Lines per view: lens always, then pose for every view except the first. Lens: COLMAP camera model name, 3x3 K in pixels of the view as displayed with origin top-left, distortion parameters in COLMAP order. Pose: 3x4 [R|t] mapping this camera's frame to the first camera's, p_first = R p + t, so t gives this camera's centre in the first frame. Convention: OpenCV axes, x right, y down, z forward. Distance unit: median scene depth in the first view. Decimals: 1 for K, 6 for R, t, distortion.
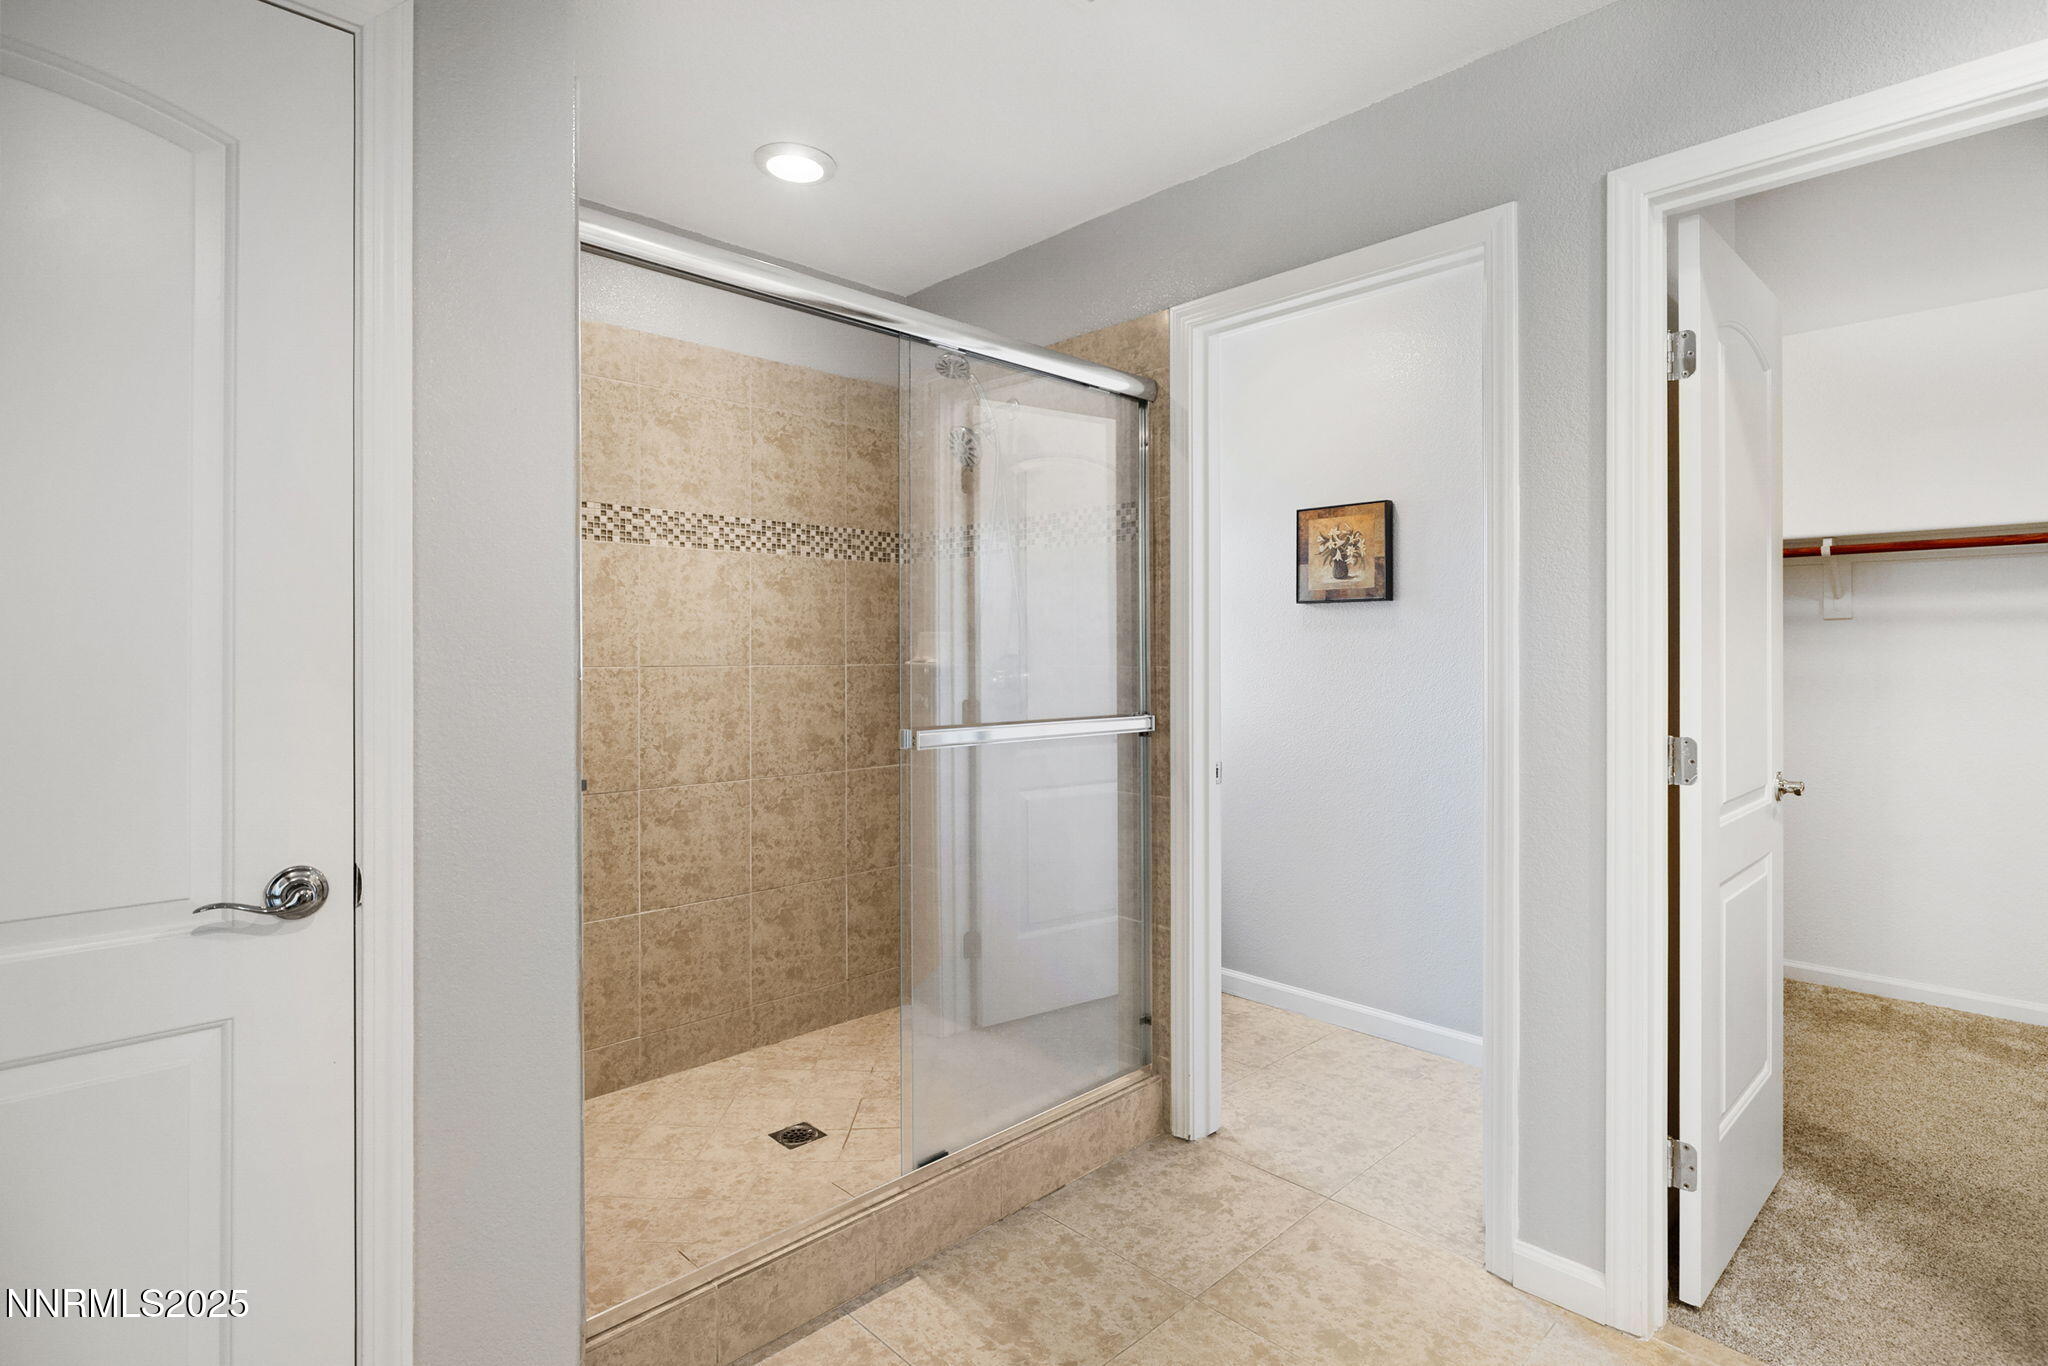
lens RADIAL K [[1012.8, 0, 1023.7], [0, 1012.8, 654.6], [0, 0, 1]] dist [-0.002440, 0.000302]
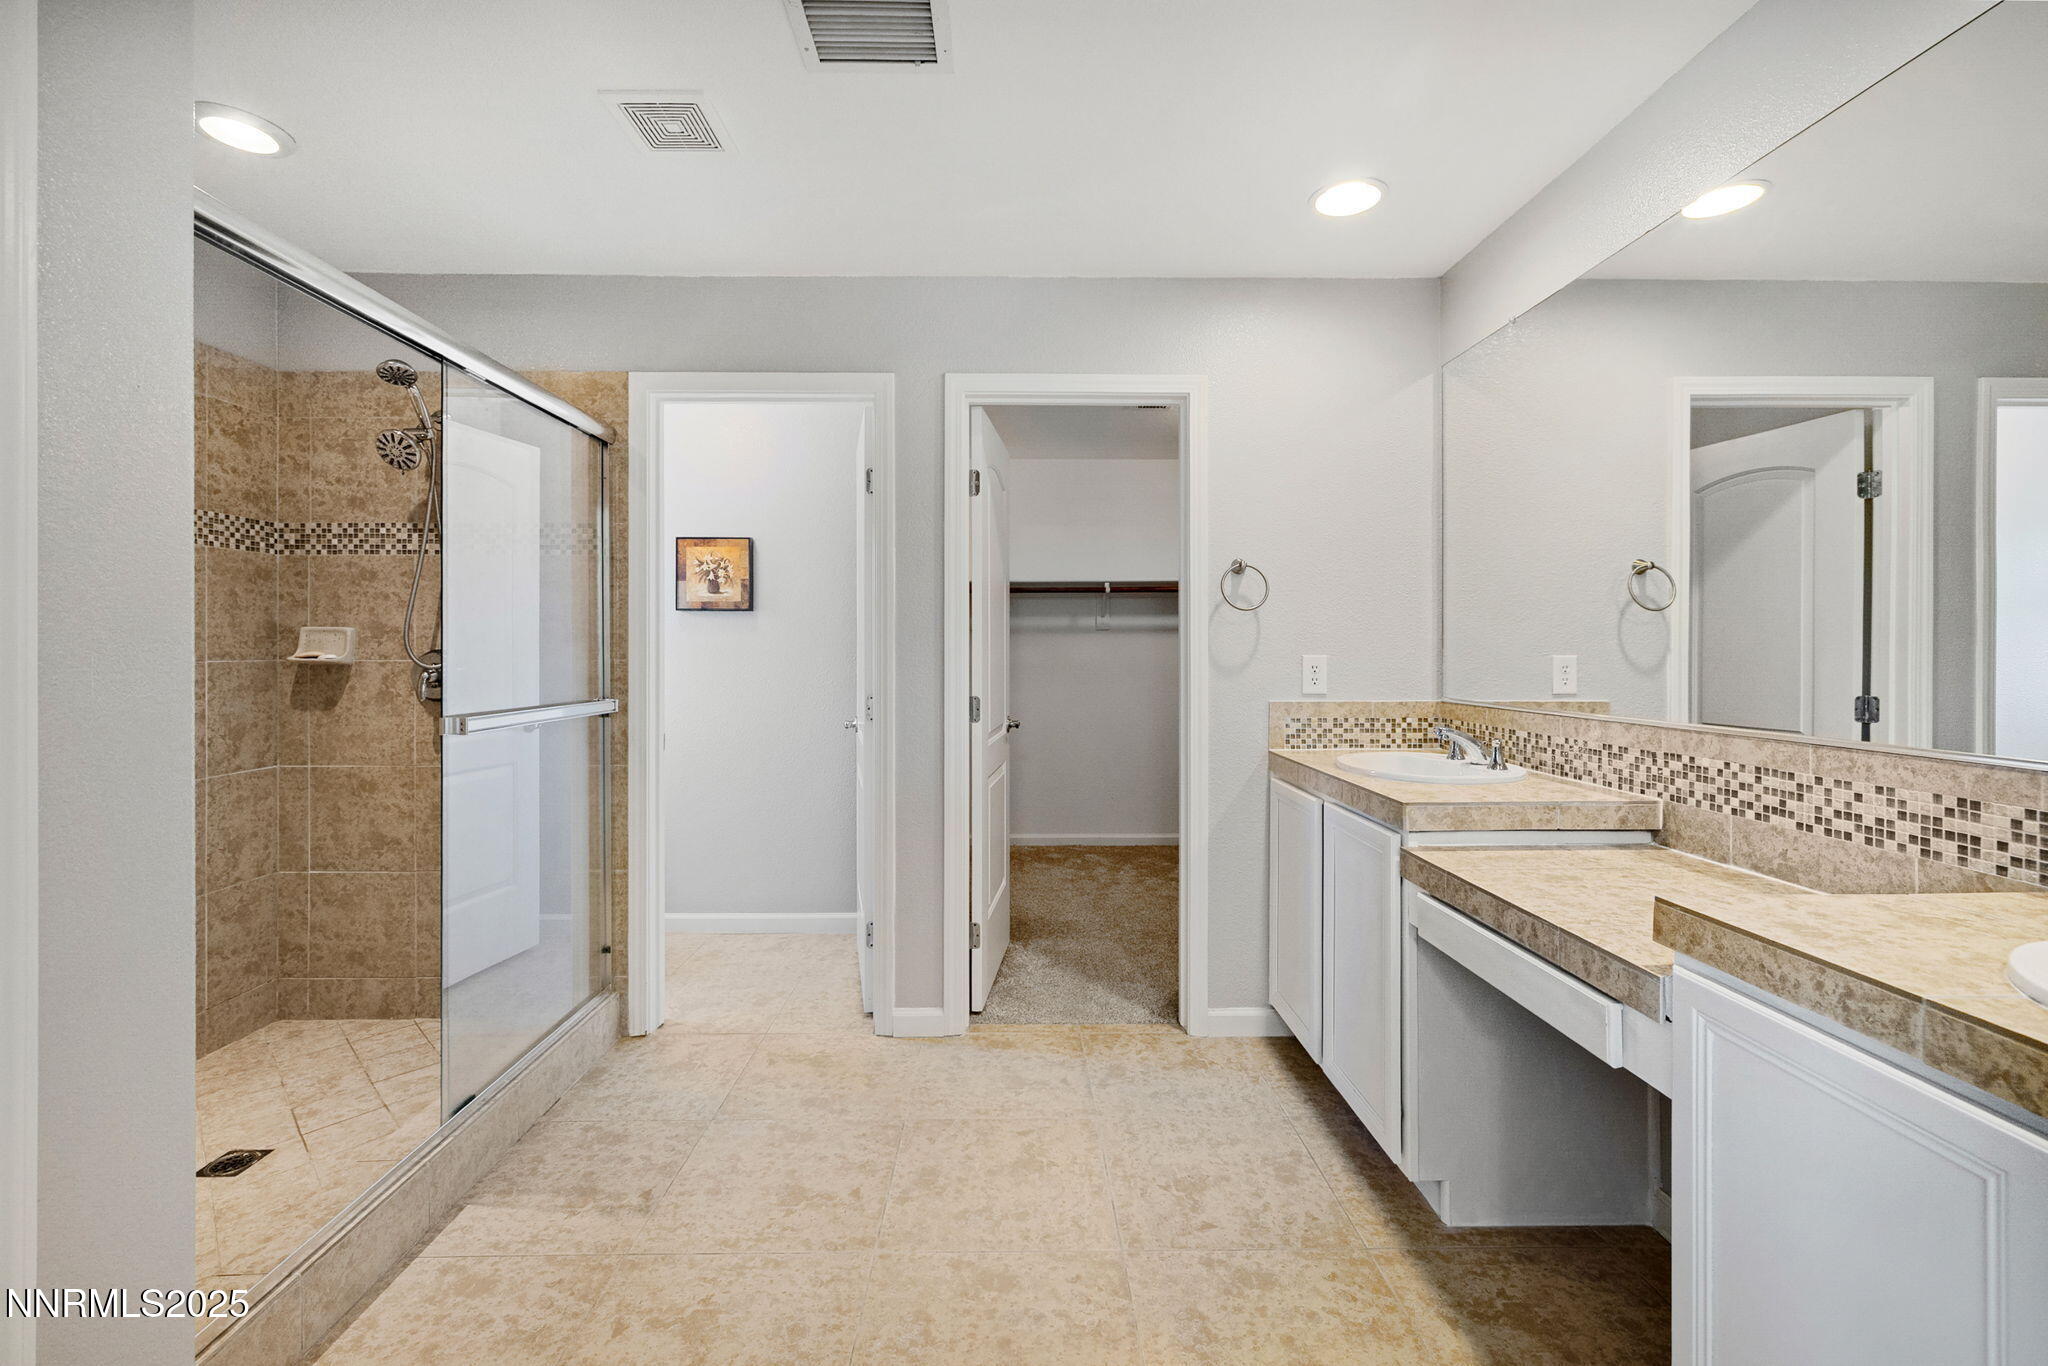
lens RADIAL K [[884.6, 0, 1017.5], [0, 884.6, 651.0], [0, 0, 1]] dist [0.000545, 0.000388]
pose [[0.676646, 0.001448, 0.736307, -0.331348], [0.001298, 0.999994, -0.003160, 0.005064], [-0.736307, 0.003094, 0.676640, -0.088170]]
